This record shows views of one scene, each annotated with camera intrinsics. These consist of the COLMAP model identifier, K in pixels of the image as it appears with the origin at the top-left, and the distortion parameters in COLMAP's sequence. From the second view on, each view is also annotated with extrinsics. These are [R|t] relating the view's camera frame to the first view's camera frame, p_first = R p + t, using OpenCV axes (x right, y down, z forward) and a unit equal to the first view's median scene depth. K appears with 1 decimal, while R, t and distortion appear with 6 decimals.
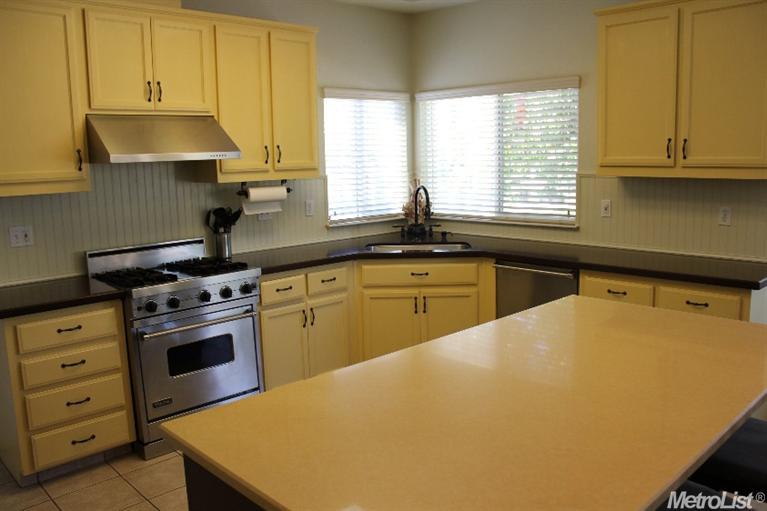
lens RADIAL K [[637.8, 0, 383.6], [0, 637.8, 254.3], [0, 0, 1]] dist [-0.068404, -0.001447]
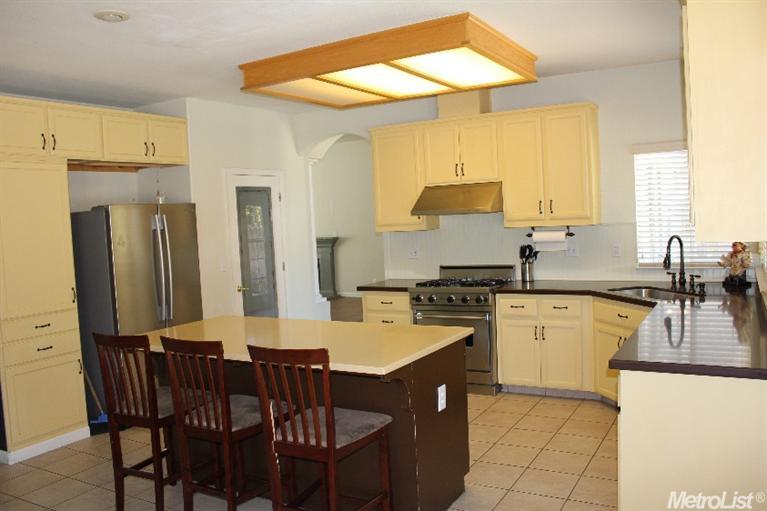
lens RADIAL K [[637.8, 0, 384.1], [0, 637.8, 255.8], [0, 0, 1]] dist [-0.068404, -0.001447]
pose [[0.280058, 0.073141, -0.957193, 0.887417], [-0.110771, 0.992895, 0.043459, -0.067240], [0.953571, 0.093858, 0.286170, 0.277913]]
